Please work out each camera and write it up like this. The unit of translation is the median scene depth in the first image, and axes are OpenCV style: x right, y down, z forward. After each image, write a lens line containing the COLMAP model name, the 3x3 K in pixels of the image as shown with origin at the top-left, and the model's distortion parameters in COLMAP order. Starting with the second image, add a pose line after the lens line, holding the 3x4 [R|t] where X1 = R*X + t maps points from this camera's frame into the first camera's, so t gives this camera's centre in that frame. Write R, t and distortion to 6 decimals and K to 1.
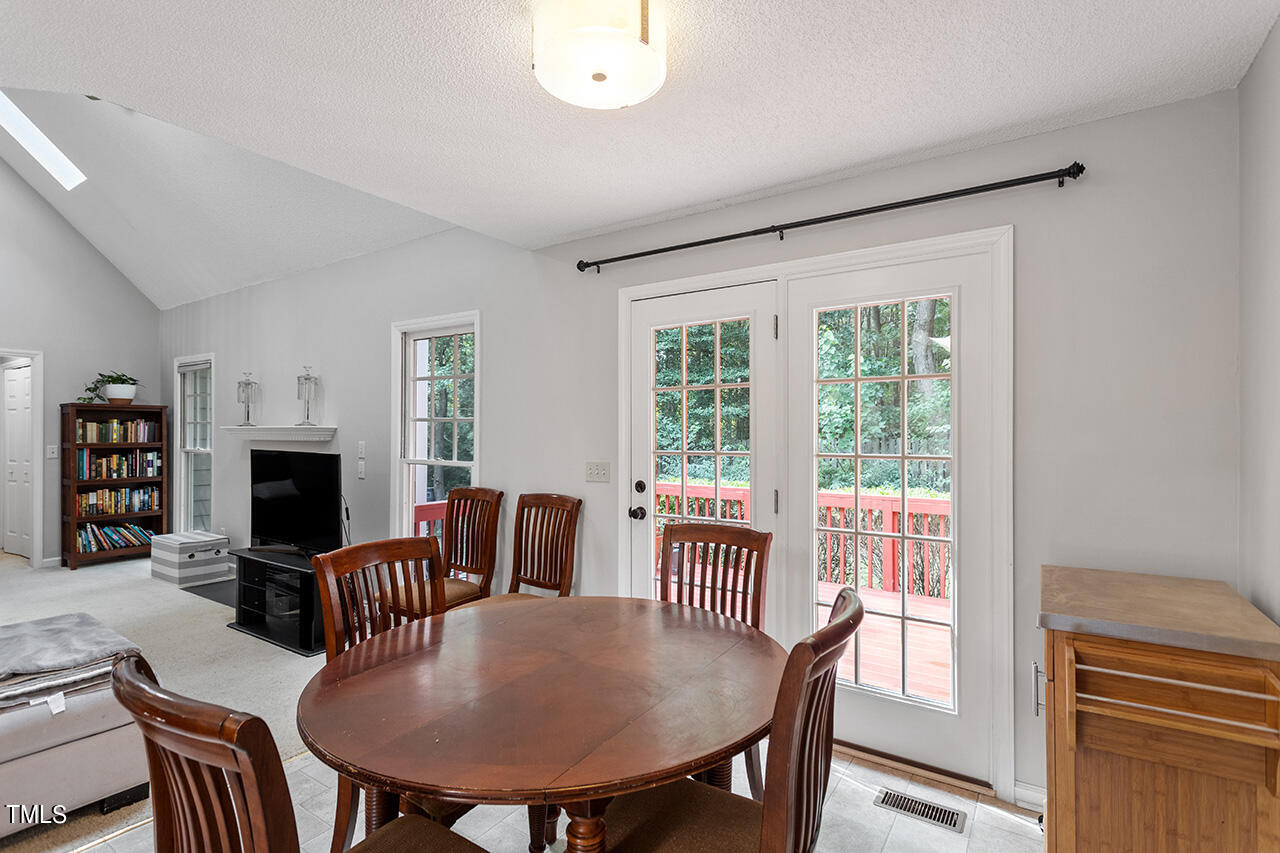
lens RADIAL K [[620.1, 0, 634.7], [0, 620.1, 420.5], [0, 0, 1]] dist [-0.000398, 0.001043]
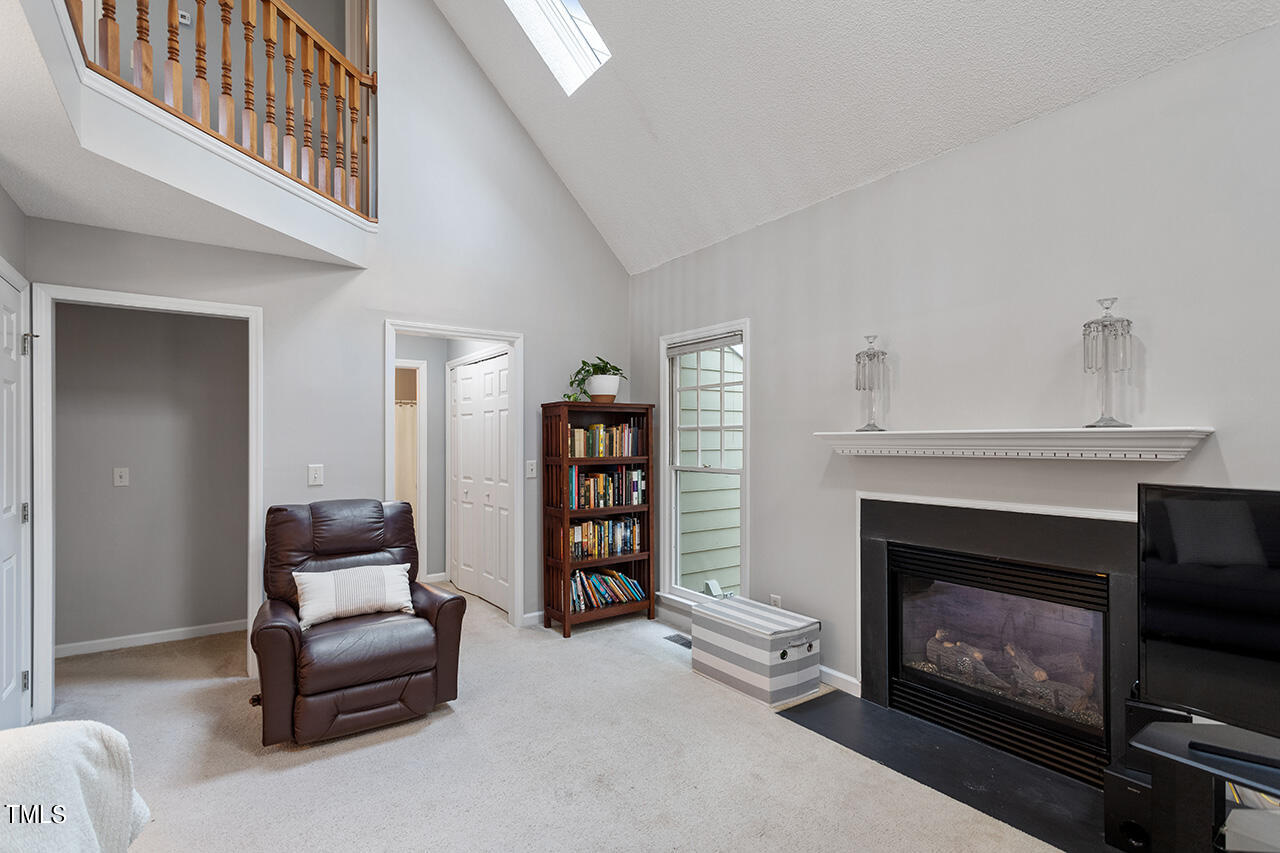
lens RADIAL K [[620.1, 0, 643.9], [0, 620.1, 433.8], [0, 0, 1]] dist [-0.000398, 0.001043]
pose [[0.935997, -0.003938, -0.351985, -0.538766], [0.004428, 0.999990, 0.000587, 0.009043], [0.351979, -0.002108, 0.936005, 0.349473]]
